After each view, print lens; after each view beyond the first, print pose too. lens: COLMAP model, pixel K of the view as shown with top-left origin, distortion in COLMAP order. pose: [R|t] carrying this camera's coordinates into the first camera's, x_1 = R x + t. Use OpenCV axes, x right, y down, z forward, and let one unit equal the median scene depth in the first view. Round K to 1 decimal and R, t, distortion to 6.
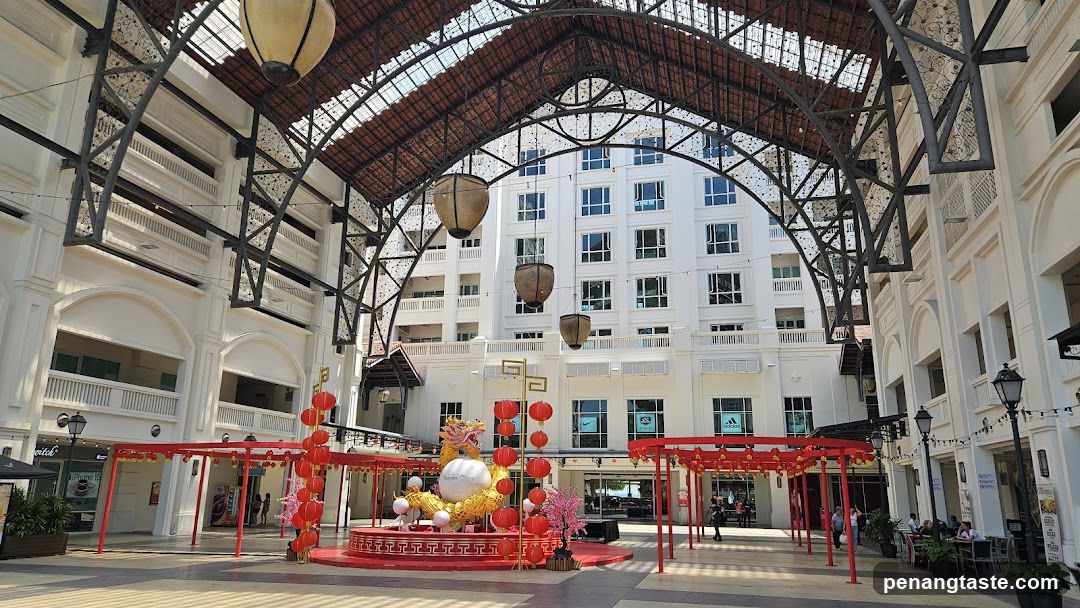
lens RADIAL K [[720.8, 0, 544.9], [0, 720.8, 305.1], [0, 0, 1]] dist [0.037416, -0.003856]
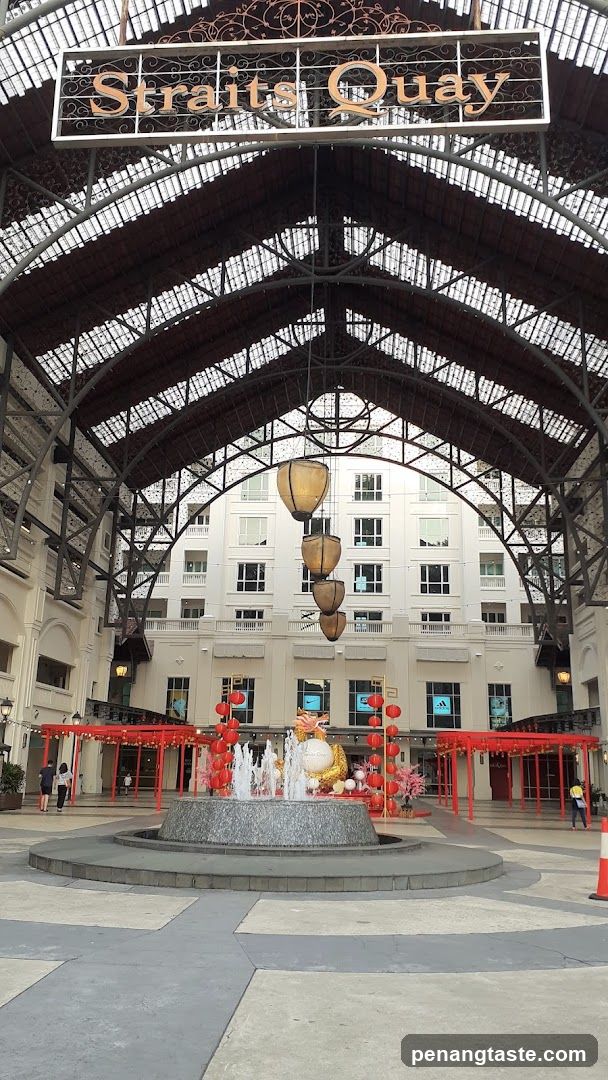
lens RADIAL K [[832.4, 0, 303.9], [0, 832.4, 525.1], [0, 0, 1]] dist [0.053858, -0.001575]
pose [[0.984082, 0.059813, 0.167348, -0.204256], [-0.055900, 0.998044, -0.028000, -0.073596], [-0.168696, 0.018200, 0.985500, -0.265746]]
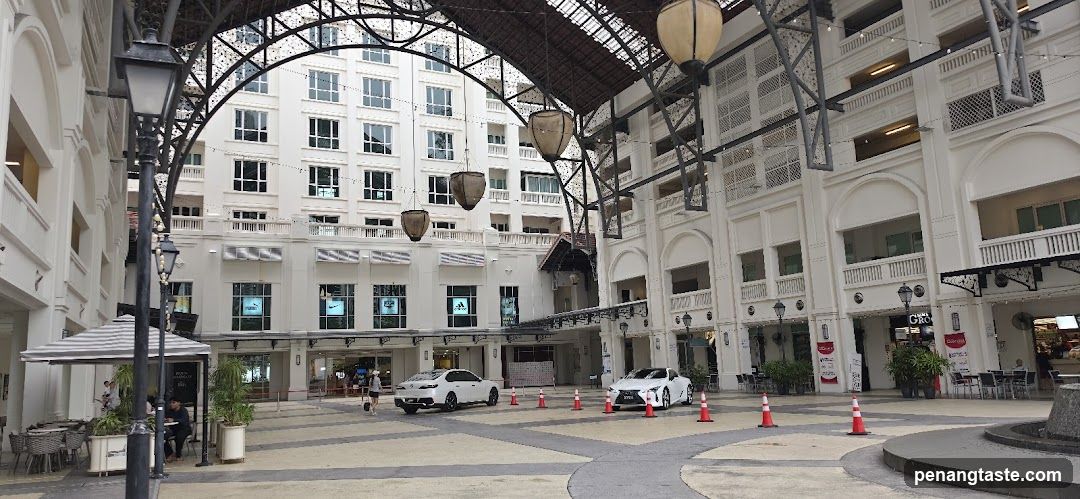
lens RADIAL K [[720.4, 0, 528.2], [0, 720.4, 261.7], [0, 0, 1]] dist [0.050391, -0.000292]
pose [[0.774207, 0.046764, 0.631203, -0.454356], [-0.111117, 0.991821, 0.062810, 0.002376], [-0.623103, -0.118765, 0.773071, 0.021219]]
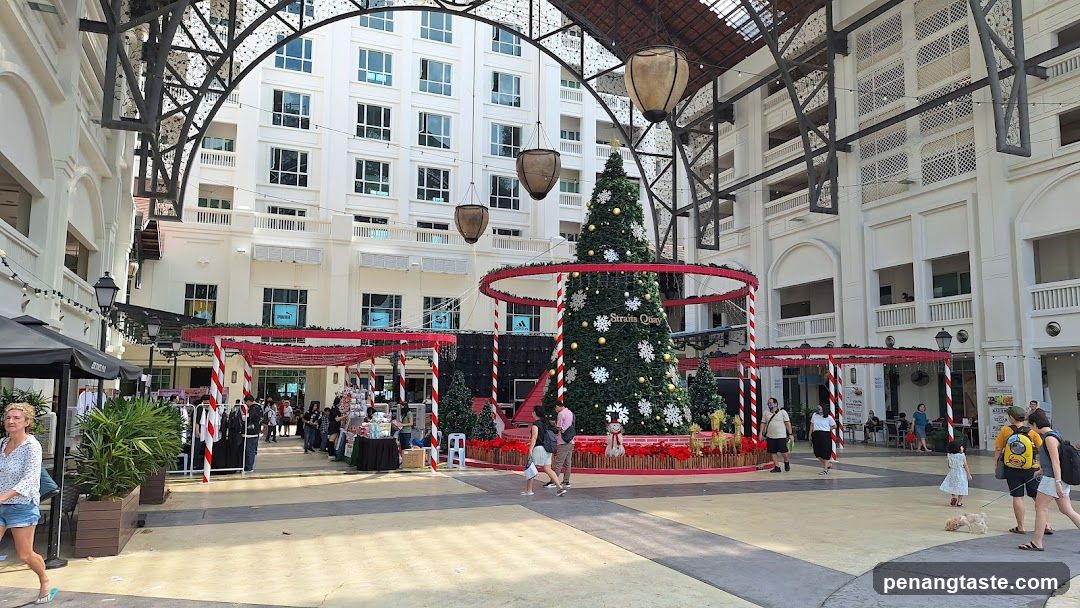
lens RADIAL K [[742.8, 0, 543.1], [0, 742.8, 316.7], [0, 0, 1]] dist [0.096497, -0.134282]
pose [[0.810586, 0.052855, 0.583229, -0.377568], [-0.142870, 0.983674, 0.109420, 0.032153], [-0.567924, -0.172020, 0.804904, 0.139428]]
